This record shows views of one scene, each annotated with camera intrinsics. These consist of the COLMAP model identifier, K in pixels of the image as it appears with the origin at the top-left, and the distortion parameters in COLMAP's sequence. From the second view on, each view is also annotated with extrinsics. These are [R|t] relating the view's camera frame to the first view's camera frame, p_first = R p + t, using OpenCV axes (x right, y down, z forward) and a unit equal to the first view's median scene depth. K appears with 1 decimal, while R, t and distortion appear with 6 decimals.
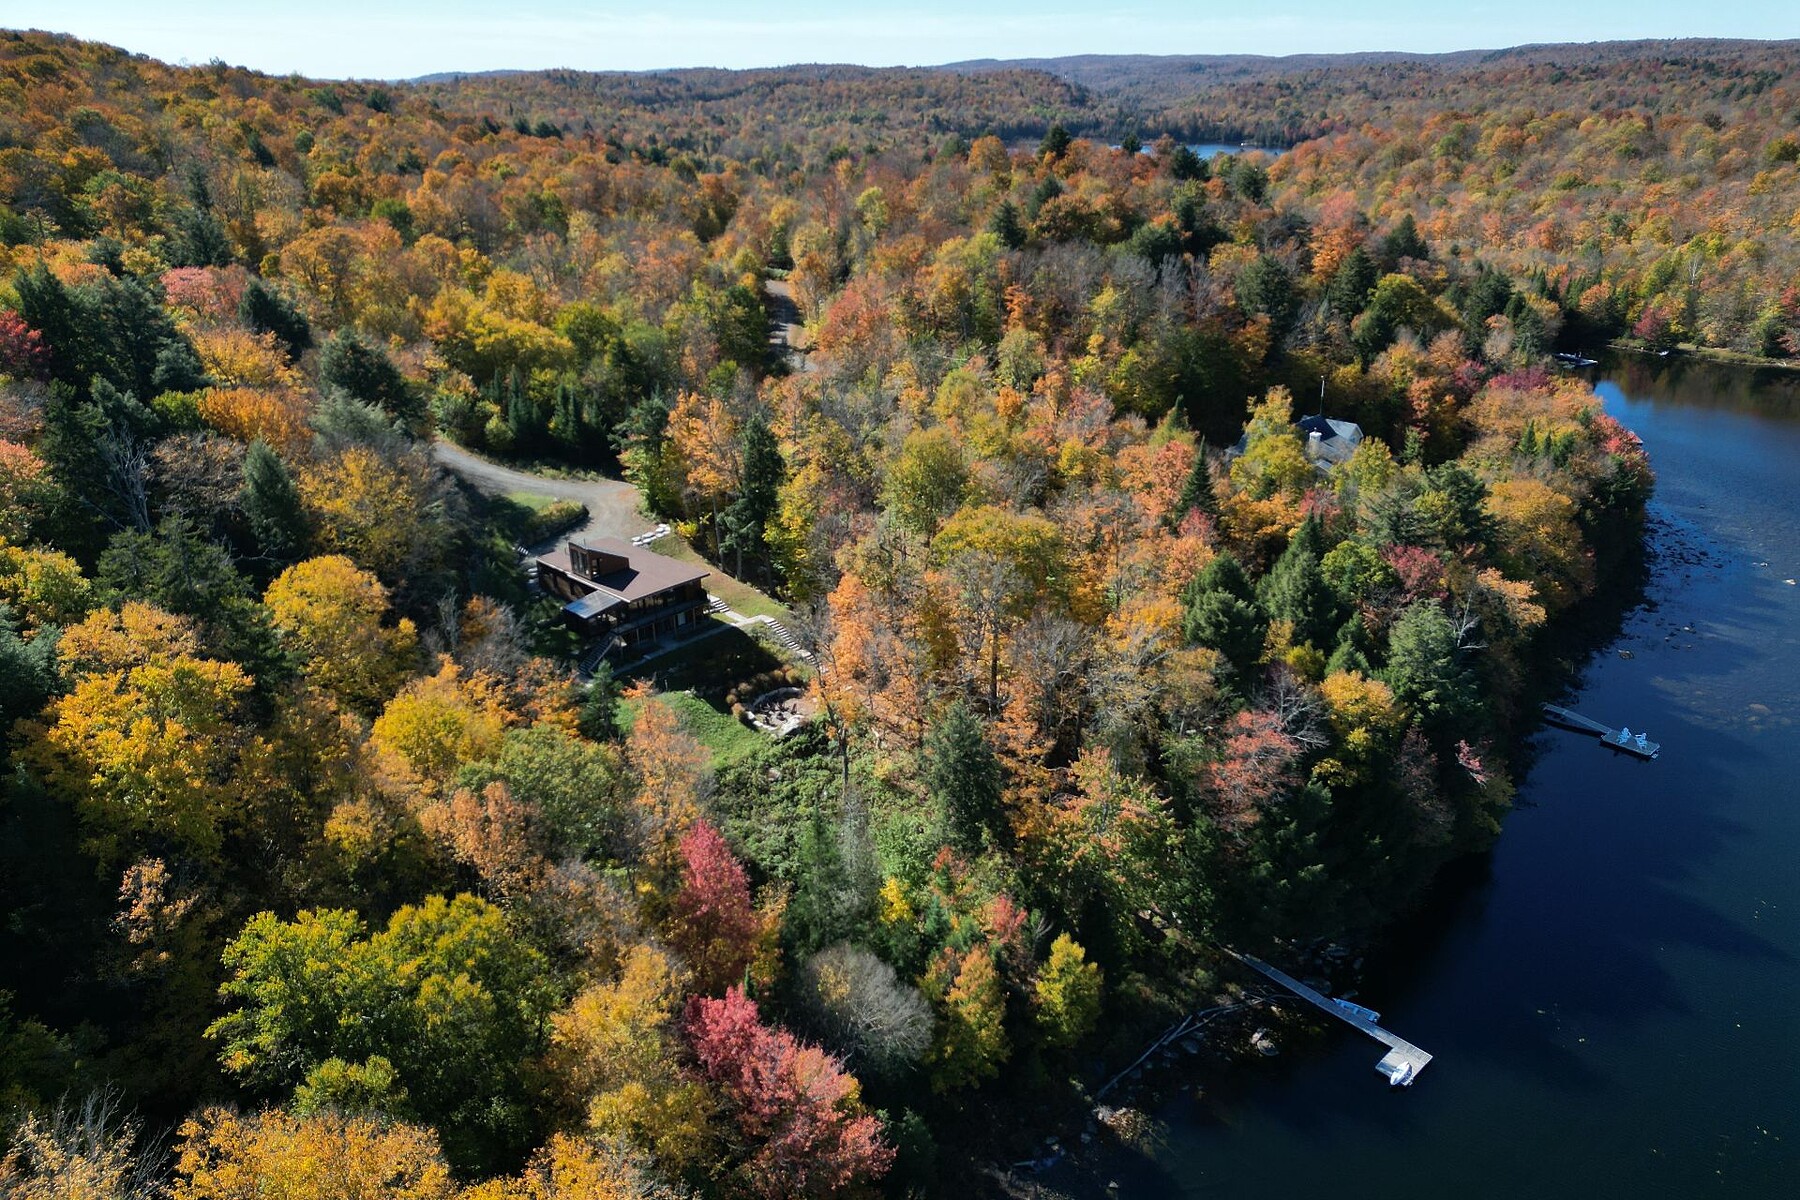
lens RADIAL K [[1266.7, 0, 901.9], [0, 1266.7, 575.7], [0, 0, 1]] dist [0.127360, -0.200583]
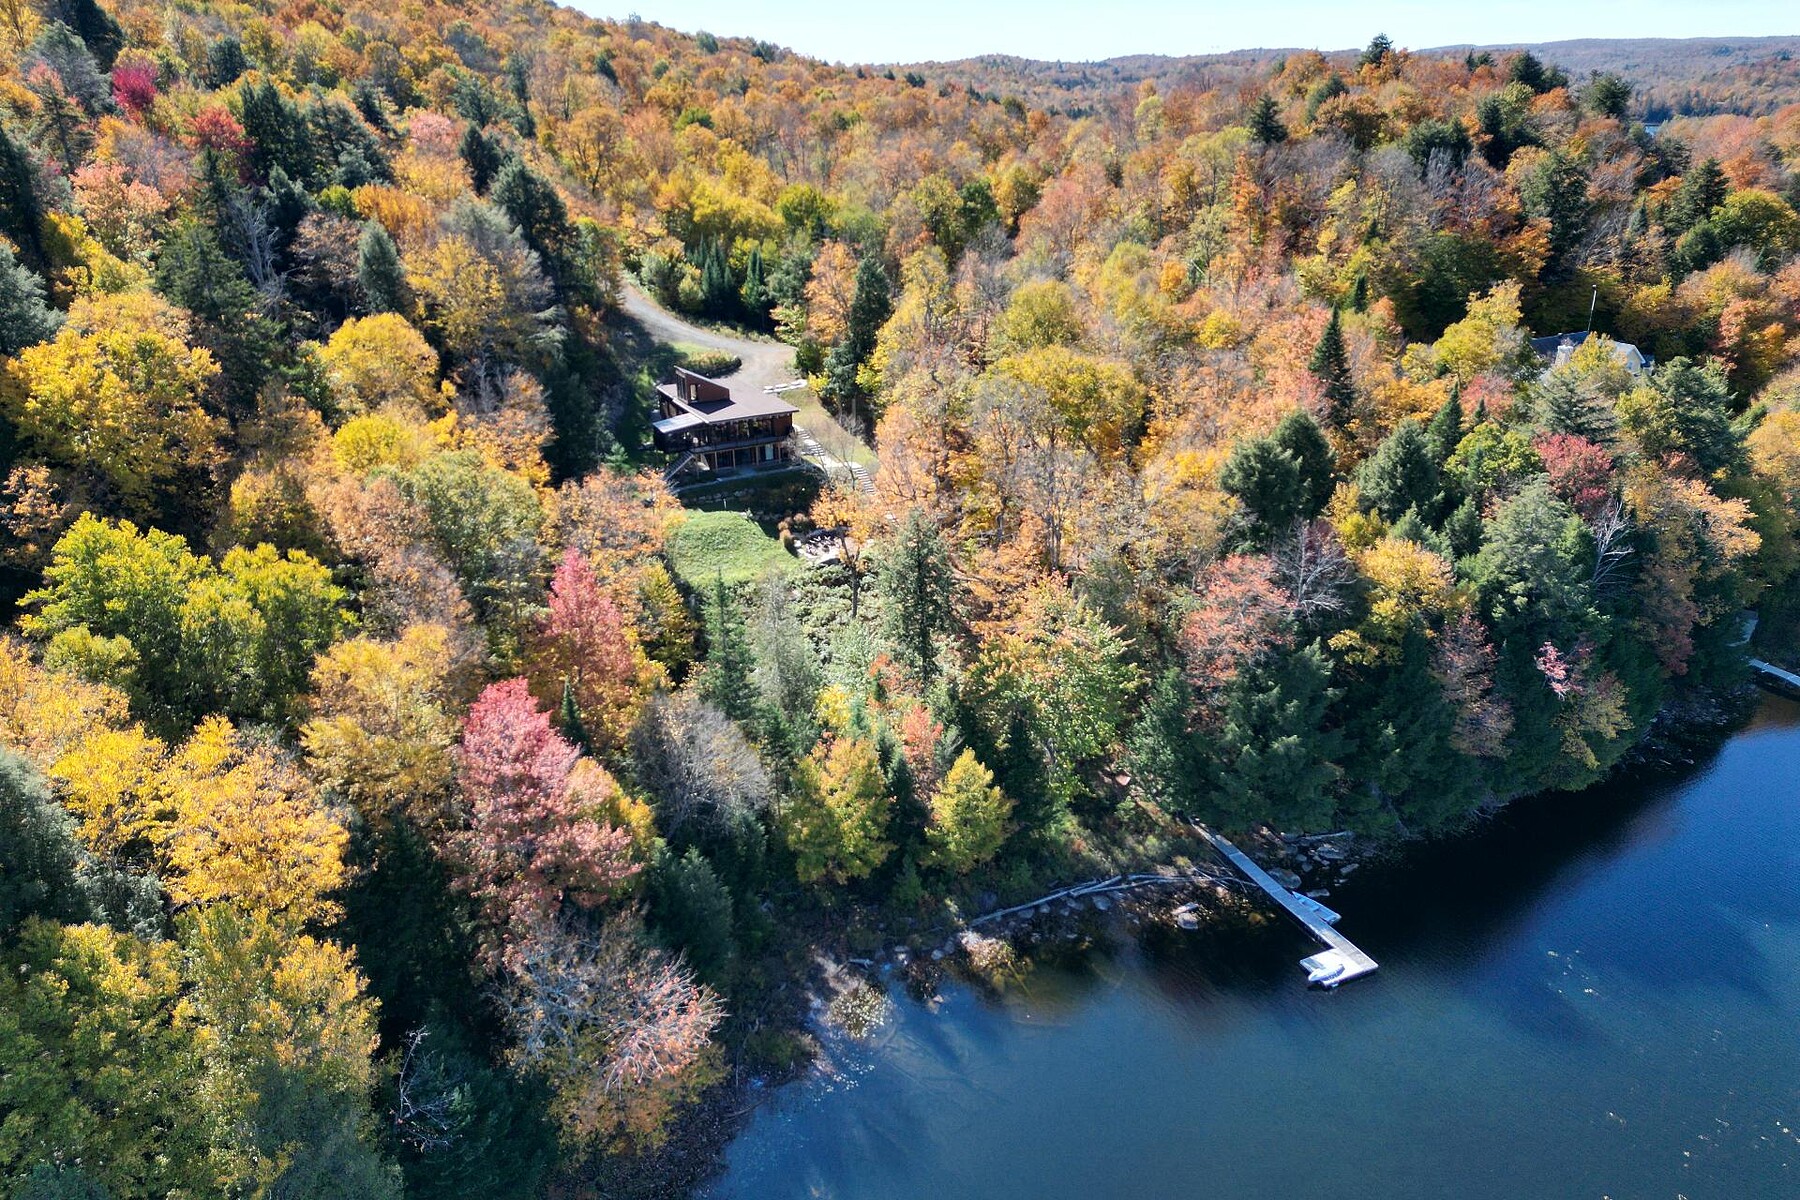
lens RADIAL K [[1283.1, 0, 937.8], [0, 1283.1, 601.1], [0, 0, 1]] dist [0.072730, -0.062804]
pose [[0.945278, 0.119276, -0.303683, 0.293961], [-0.119402, 0.992679, 0.018224, 0.123712], [0.303634, 0.019033, 0.952599, 0.081830]]
